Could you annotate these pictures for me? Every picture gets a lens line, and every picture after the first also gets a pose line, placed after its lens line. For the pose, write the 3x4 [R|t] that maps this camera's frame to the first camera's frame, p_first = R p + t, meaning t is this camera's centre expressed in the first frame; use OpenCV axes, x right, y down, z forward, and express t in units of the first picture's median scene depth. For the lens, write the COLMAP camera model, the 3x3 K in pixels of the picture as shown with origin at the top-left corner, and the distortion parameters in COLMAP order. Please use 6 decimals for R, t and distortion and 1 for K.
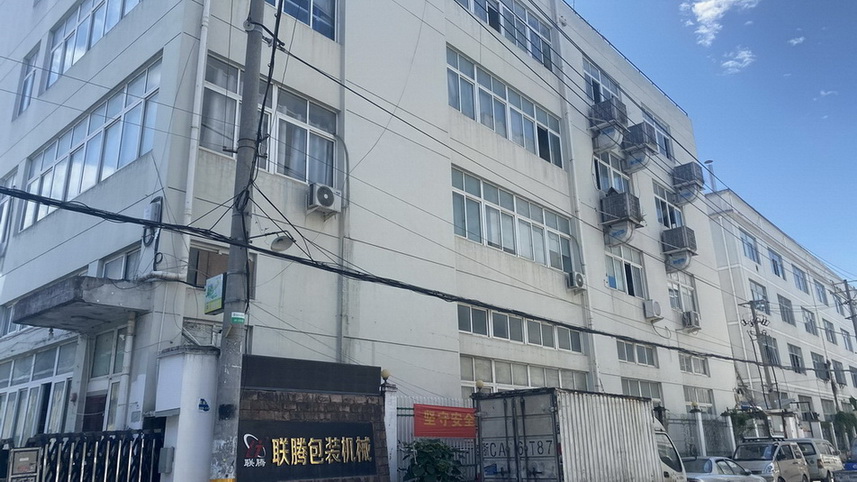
lens RADIAL K [[654.7, 0, 429.2], [0, 654.7, 237.4], [0, 0, 1]] dist [0.032845, -0.045350]
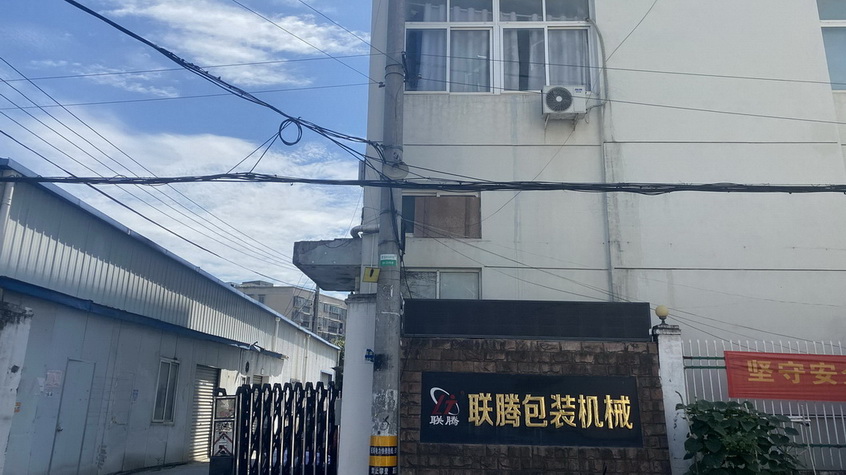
lens RADIAL K [[646.3, 0, 420.4], [0, 646.3, 233.1], [0, 0, 1]] dist [0.032845, -0.045350]
pose [[0.650258, -0.161058, -0.742445, 0.345578], [0.199887, 0.979108, -0.037329, 0.110132], [0.732946, -0.124132, 0.668866, 0.380956]]
